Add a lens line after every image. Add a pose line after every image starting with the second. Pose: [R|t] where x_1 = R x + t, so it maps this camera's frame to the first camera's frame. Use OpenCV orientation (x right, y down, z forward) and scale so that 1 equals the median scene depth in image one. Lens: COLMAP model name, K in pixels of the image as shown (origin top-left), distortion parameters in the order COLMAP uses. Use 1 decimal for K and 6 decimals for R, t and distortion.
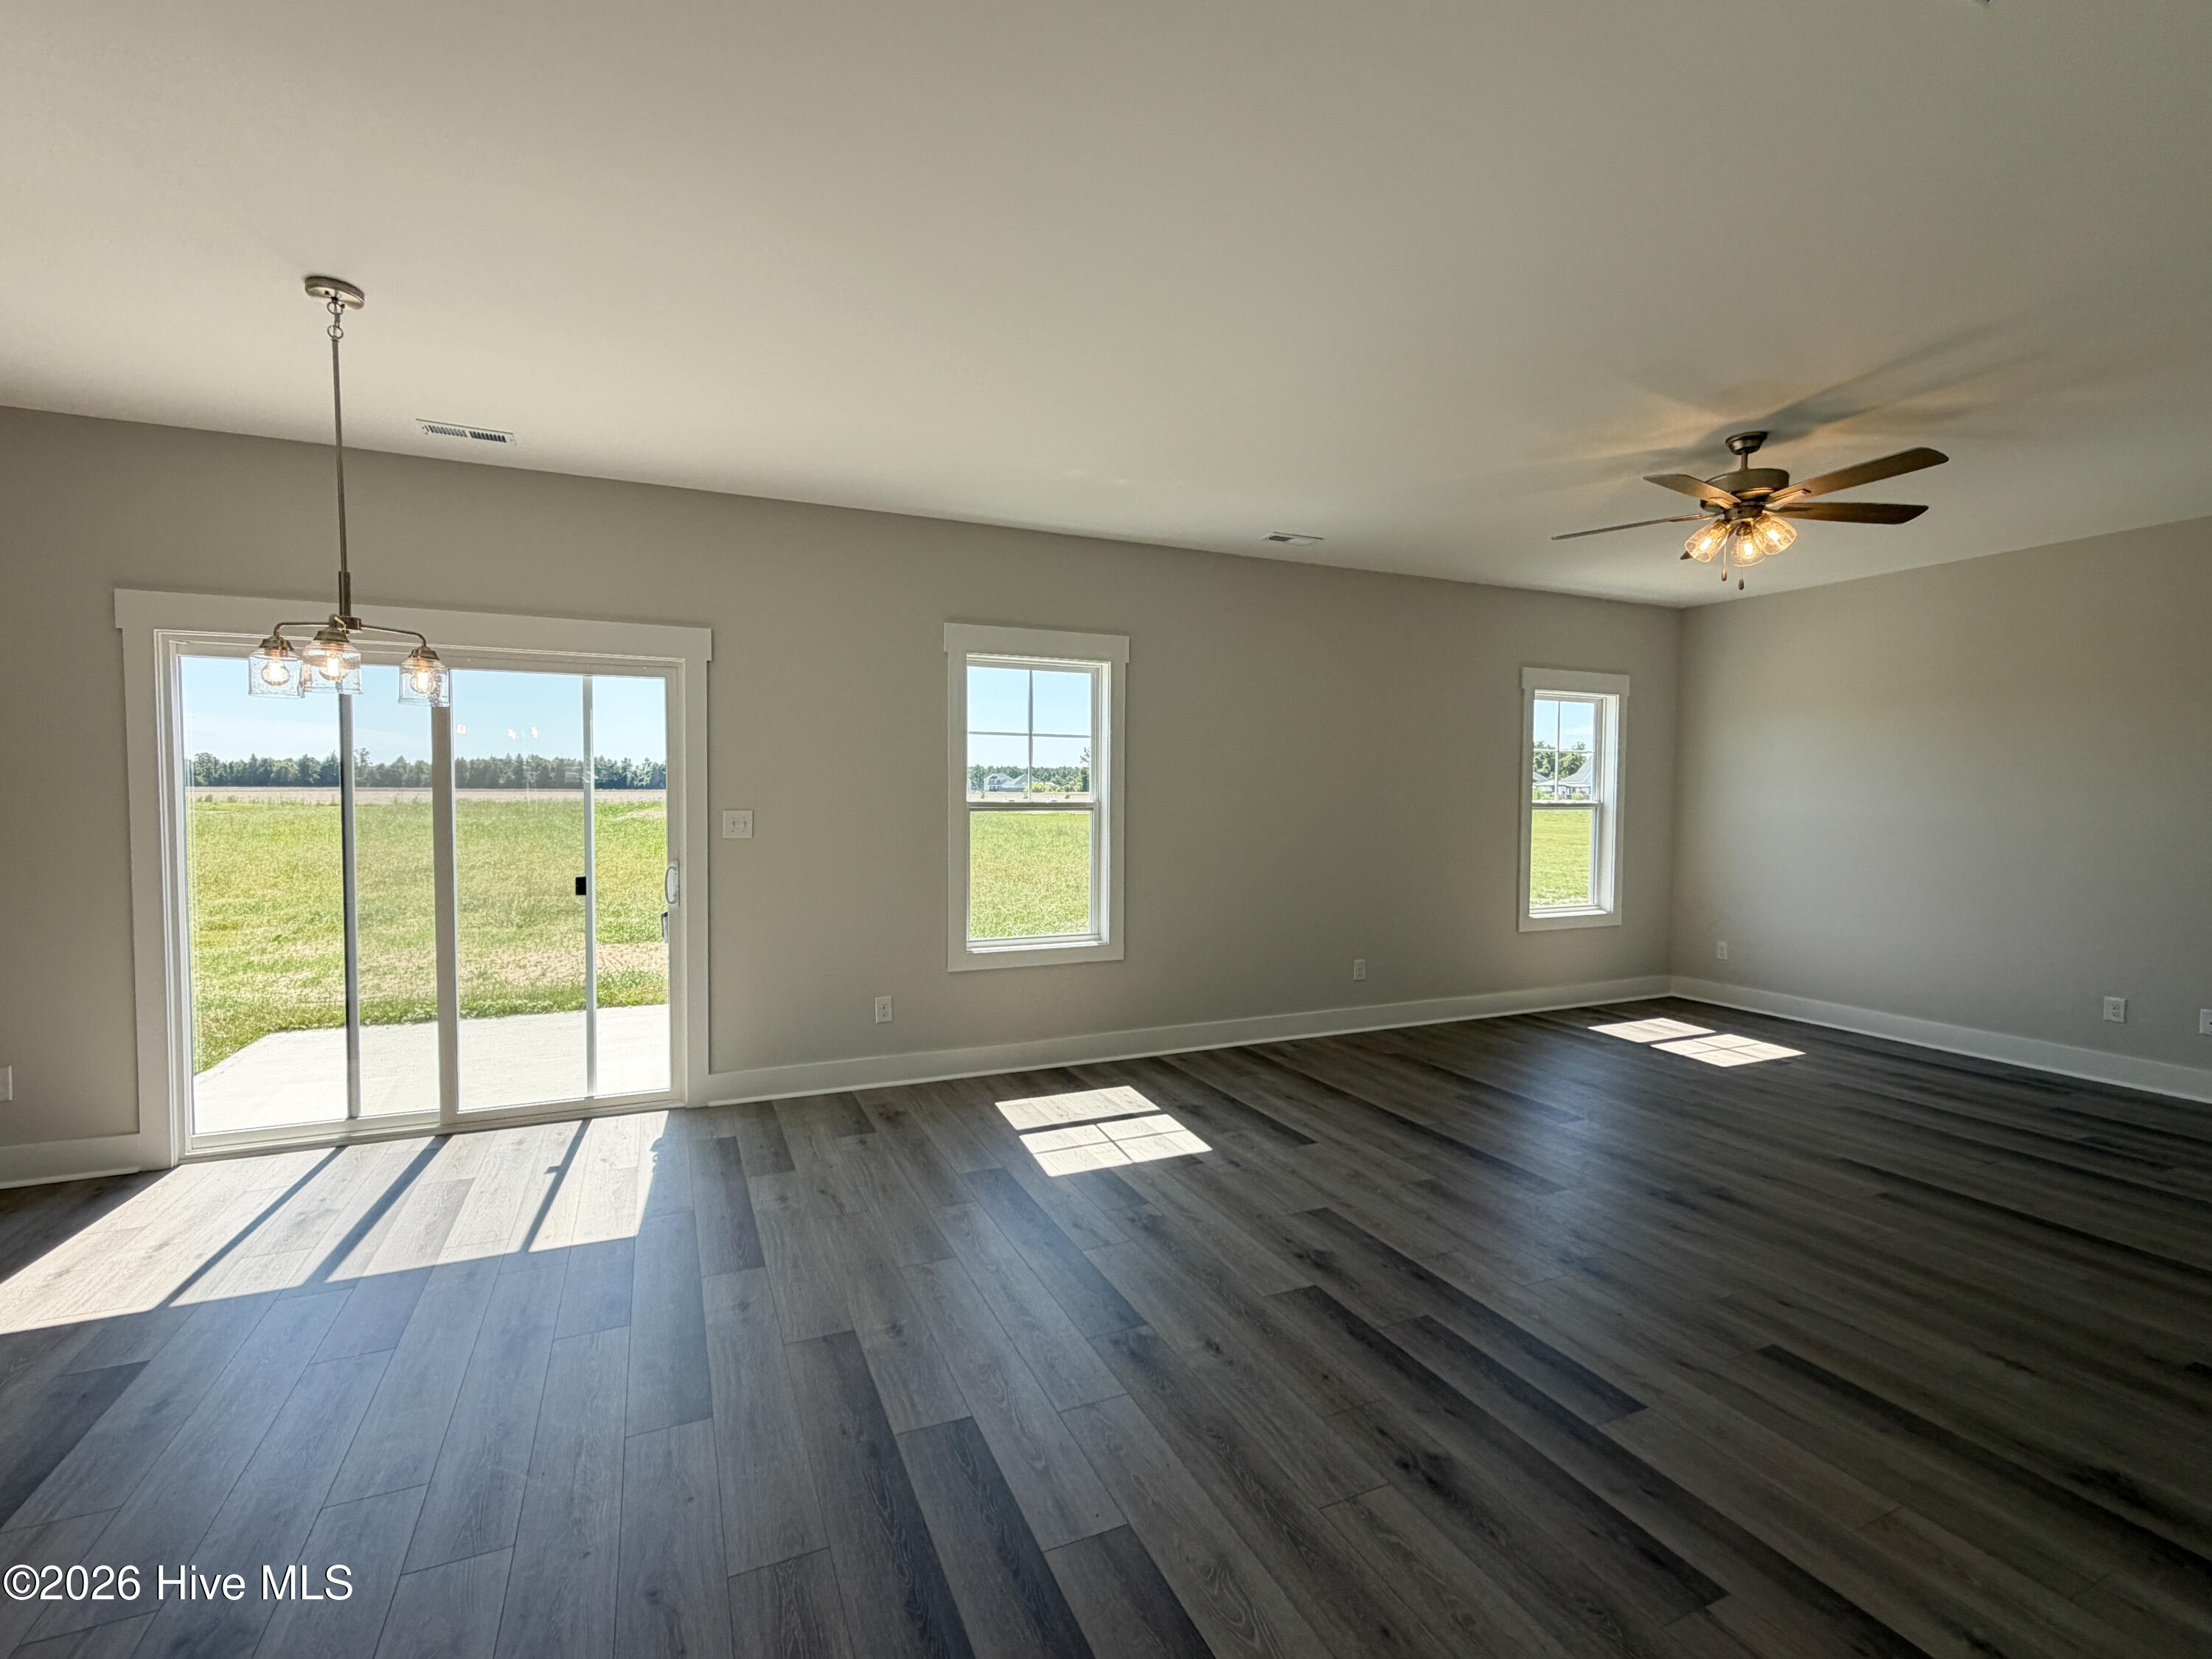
lens RADIAL K [[993.2, 0, 1101.6], [0, 993.2, 829.5], [0, 0, 1]] dist [0.001441, -0.000348]
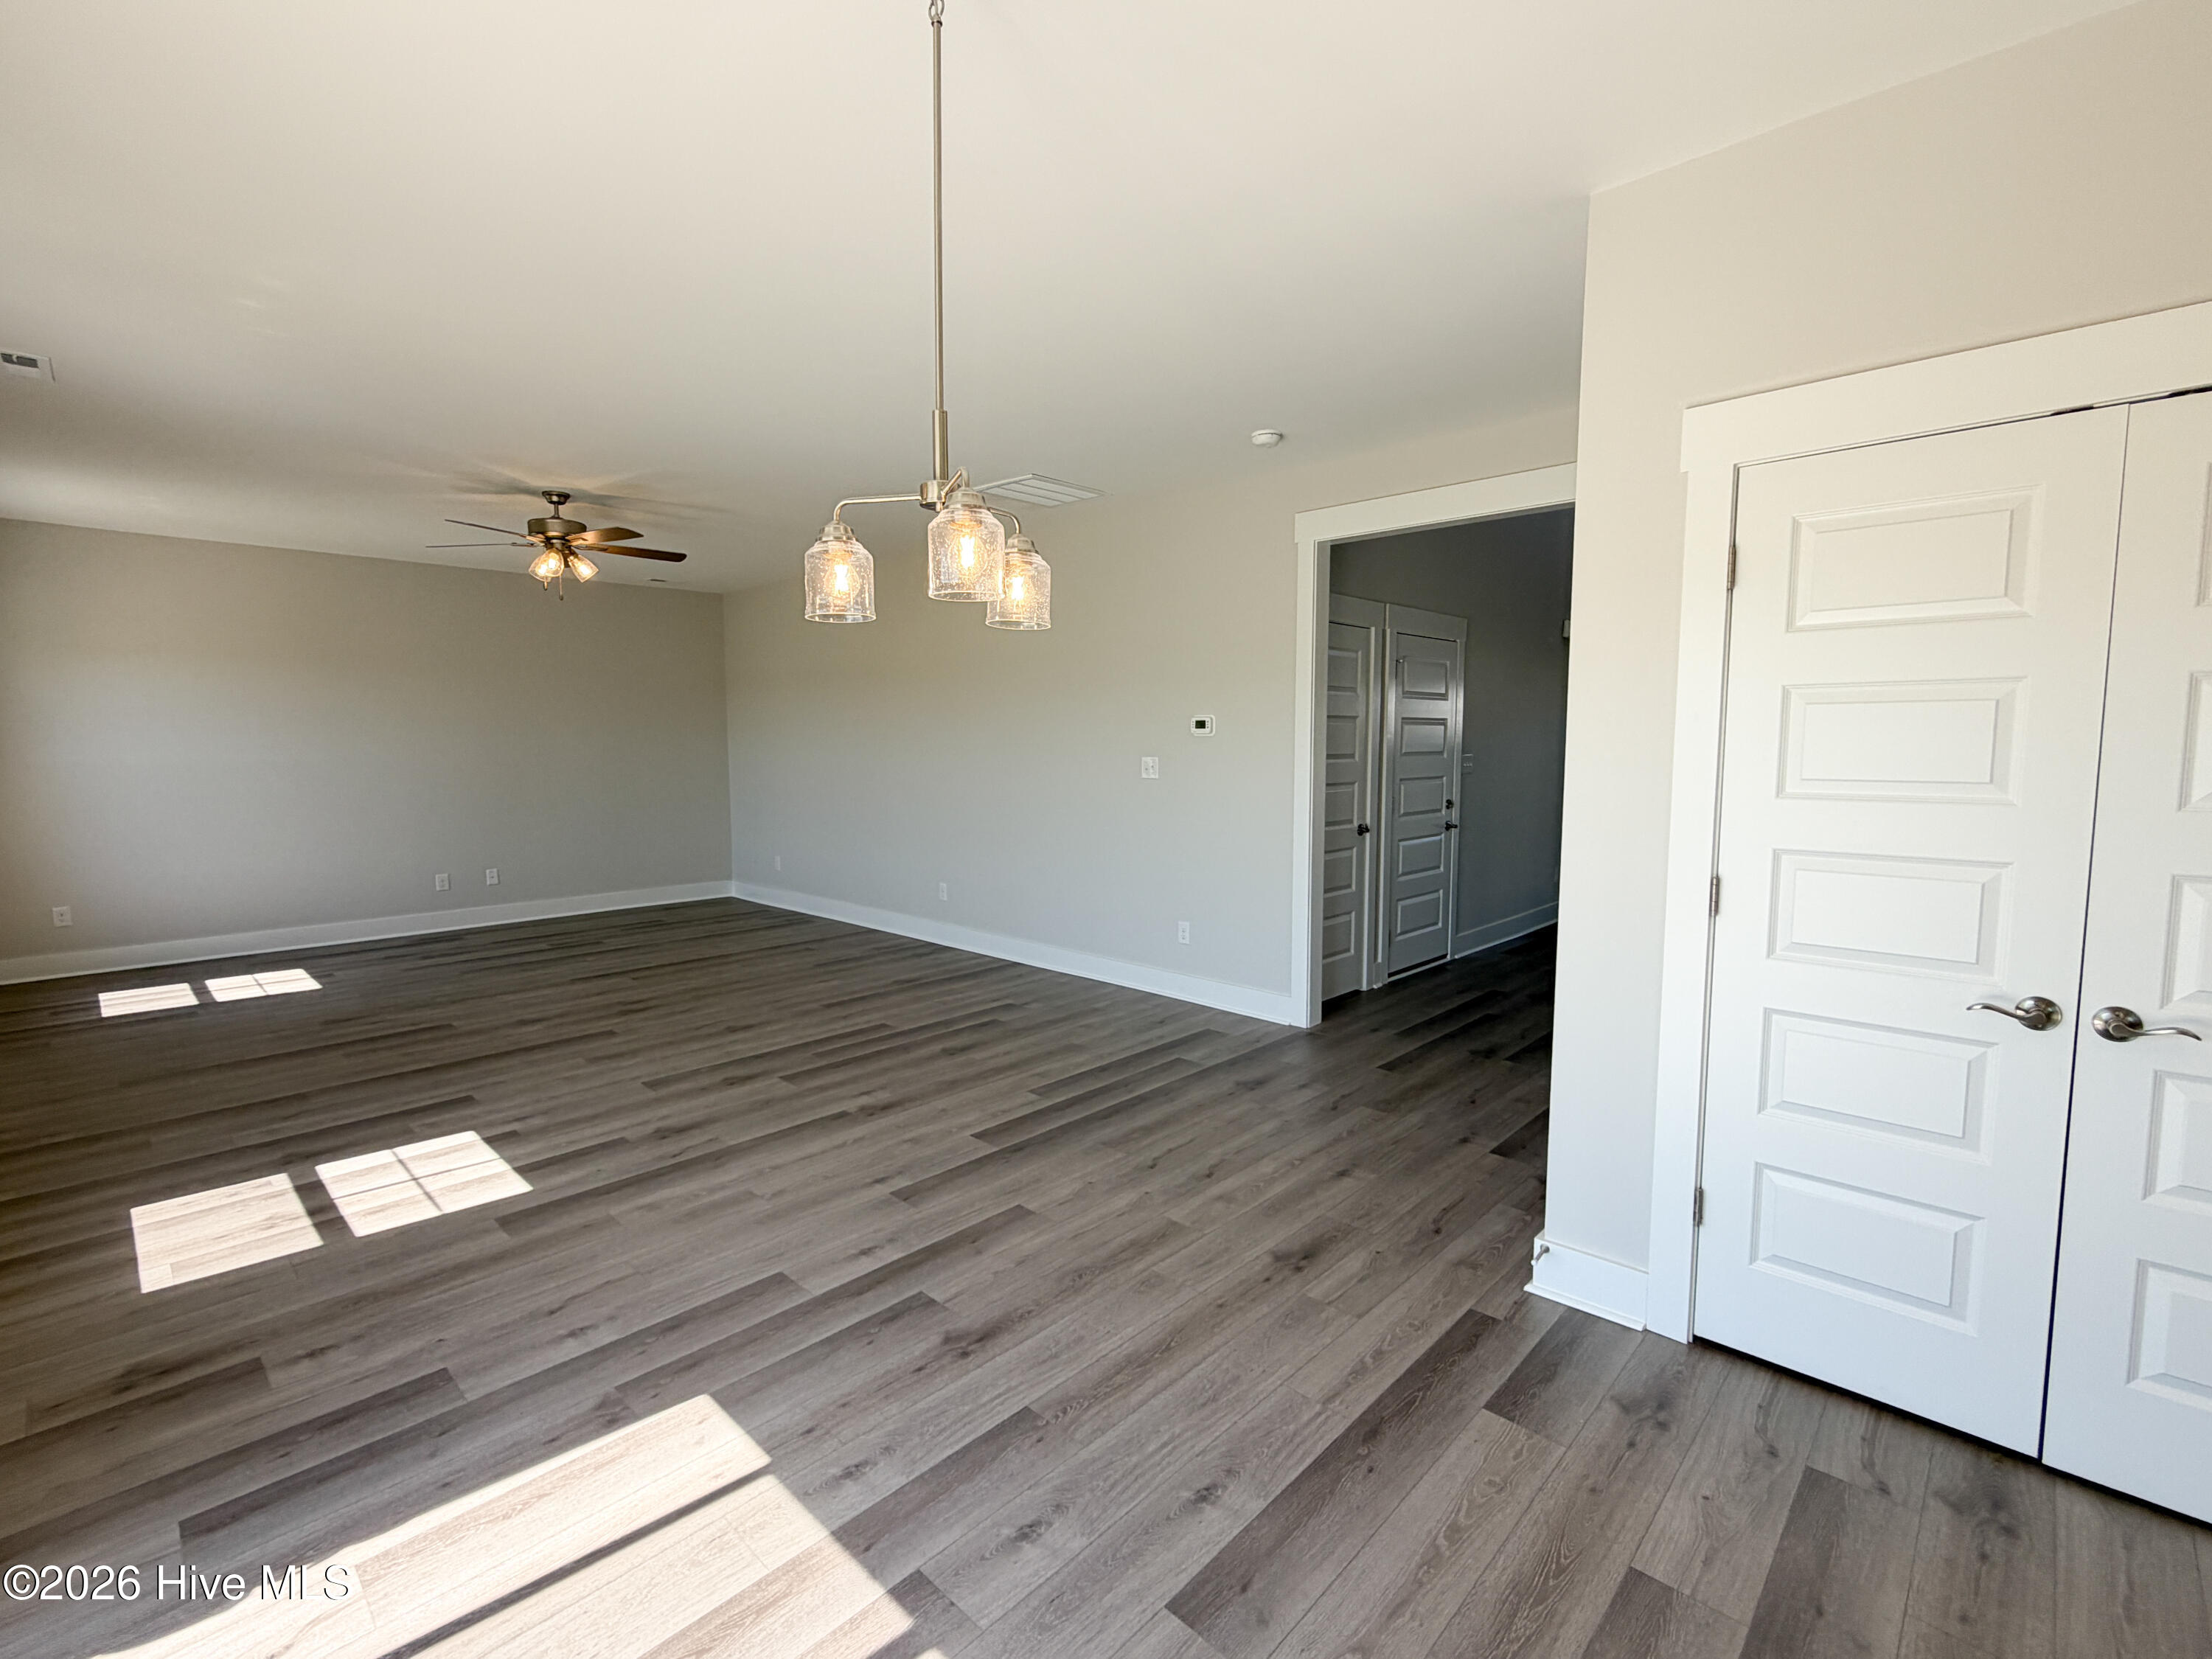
lens RADIAL K [[993.2, 0, 1101.6], [0, 993.2, 829.5], [0, 0, 1]] dist [0.001441, -0.000348]
pose [[-0.377229, -0.089918, 0.921744, -0.974662], [0.034669, 0.993207, 0.111078, -0.042675], [-0.925471, 0.073858, -0.371549, 0.805955]]
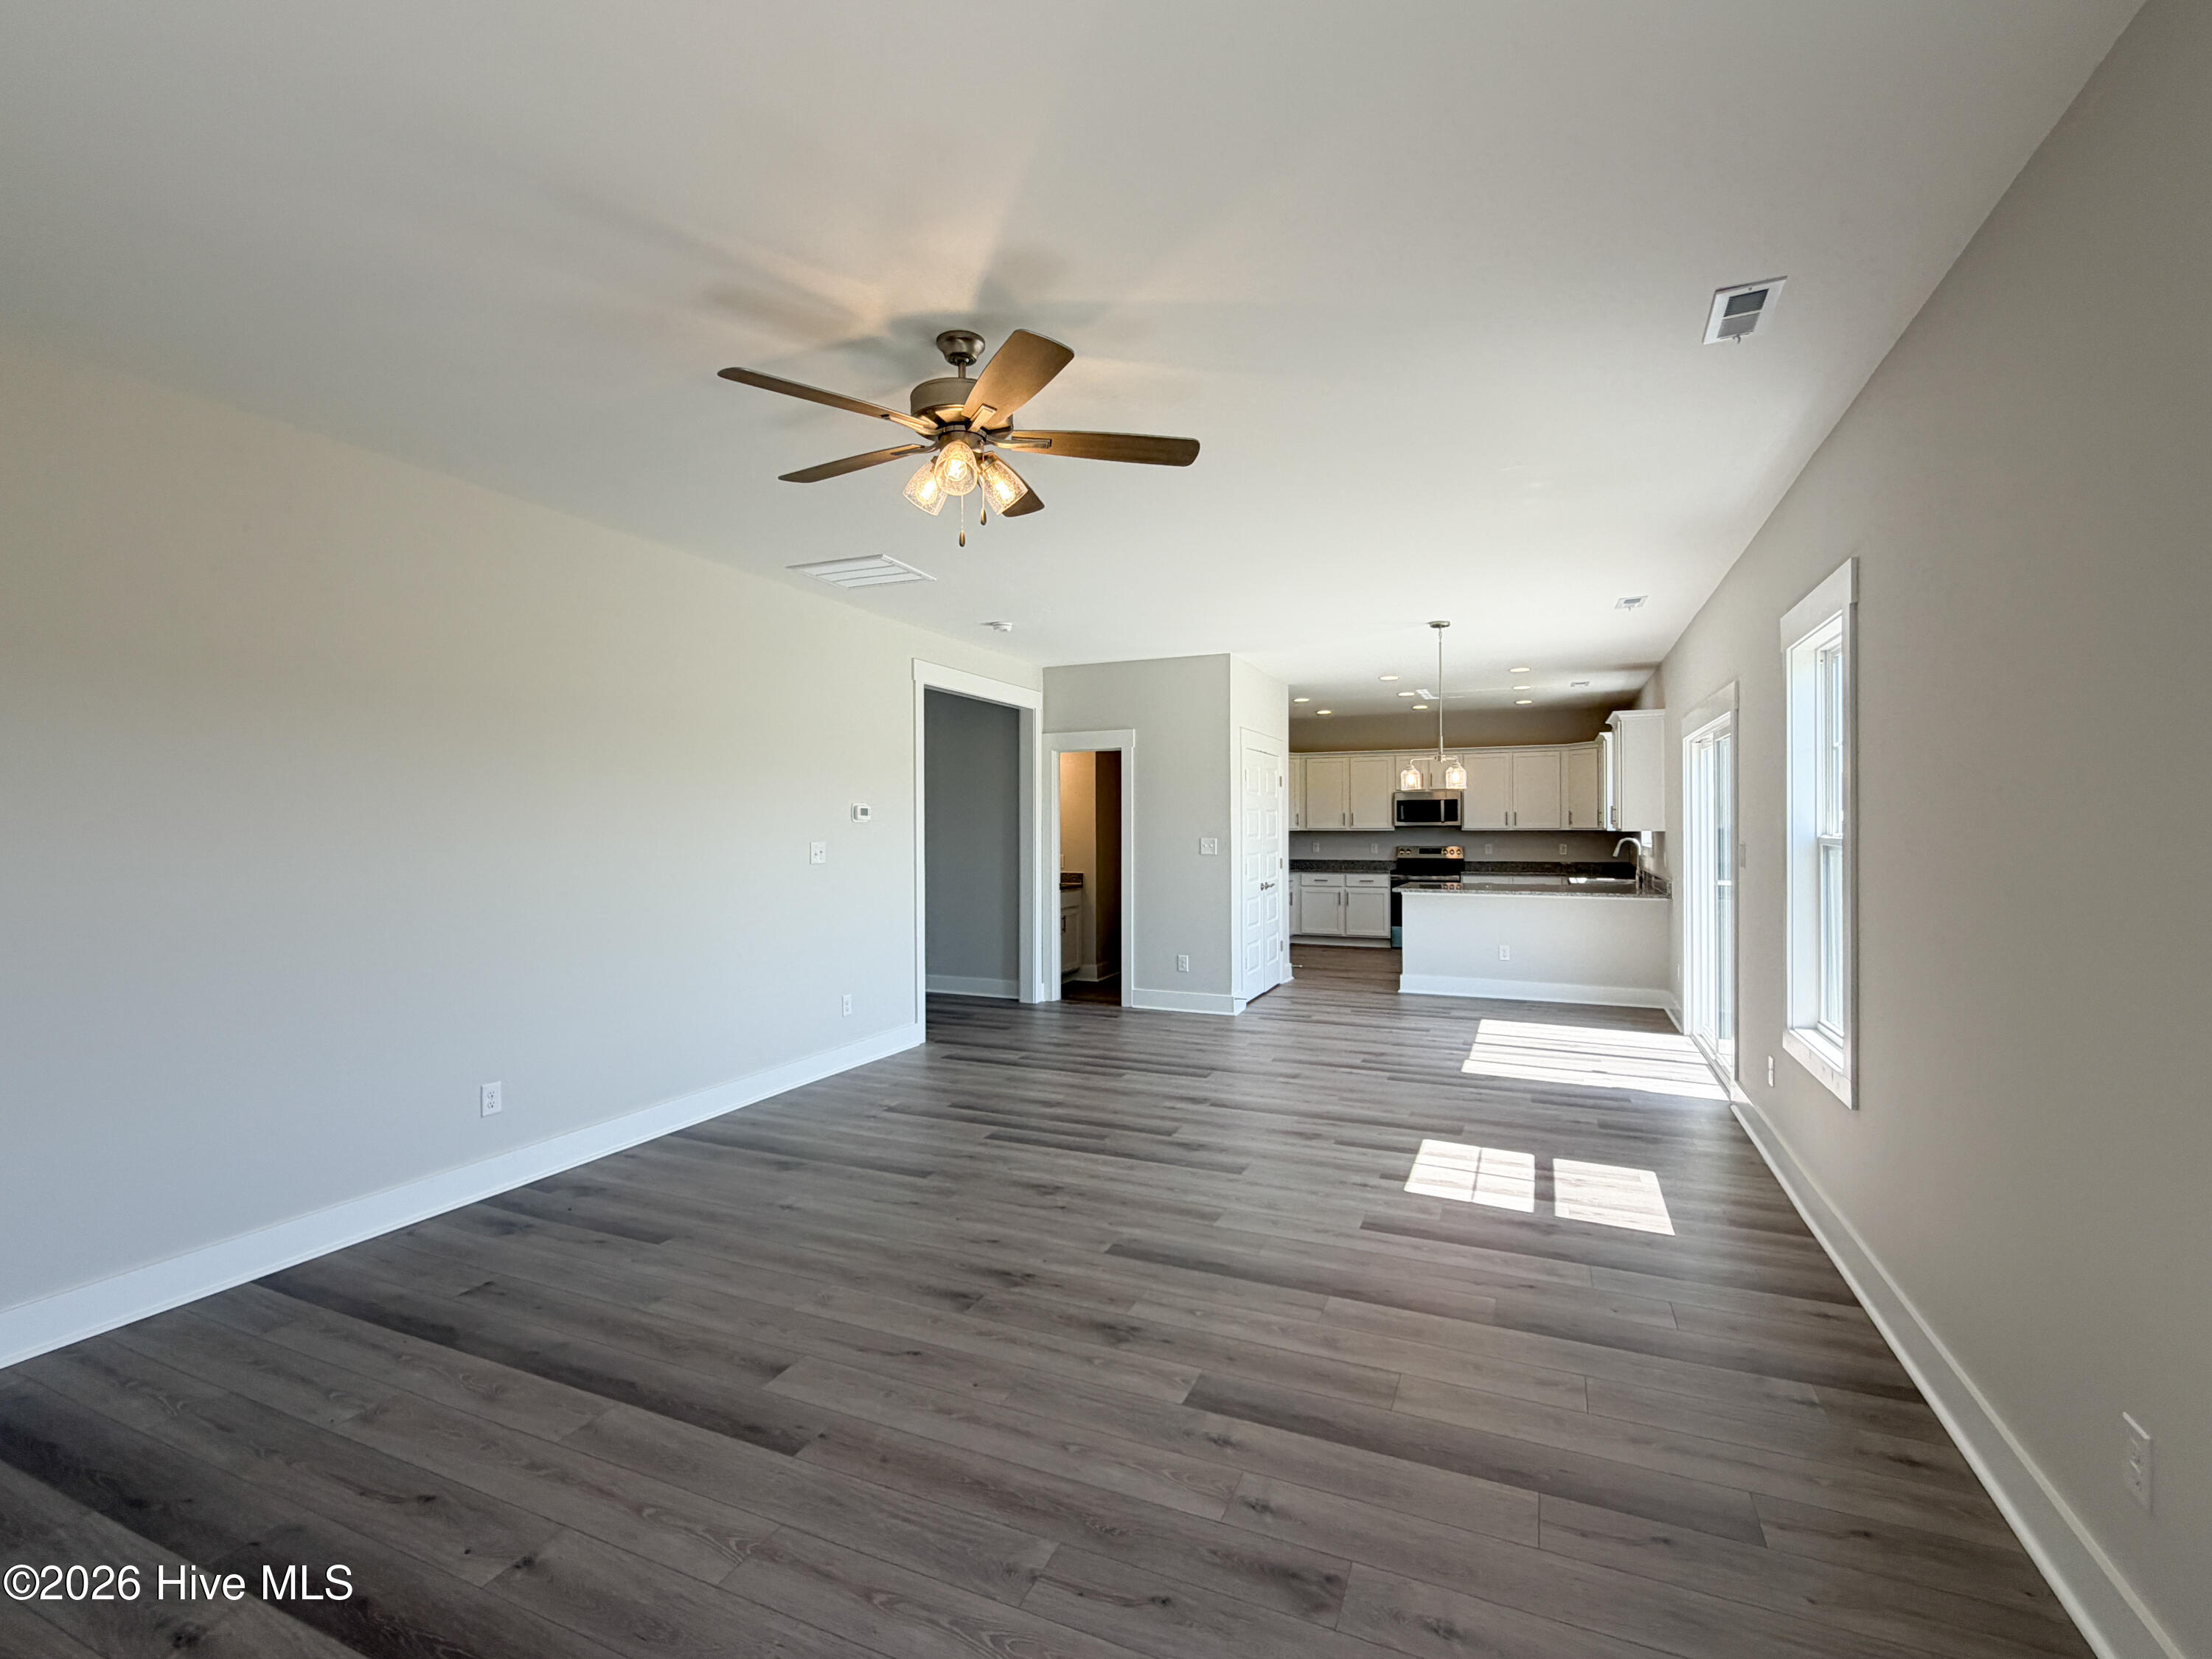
lens RADIAL K [[989.2, 0, 1107.2], [0, 989.2, 820.6], [0, 0, 1]] dist [0.000390, -0.000003]
pose [[-0.739697, -0.008247, -0.672889, 1.017729], [-0.025807, 0.999537, 0.016118, -0.050533], [0.672445, 0.029287, -0.739567, 1.561521]]
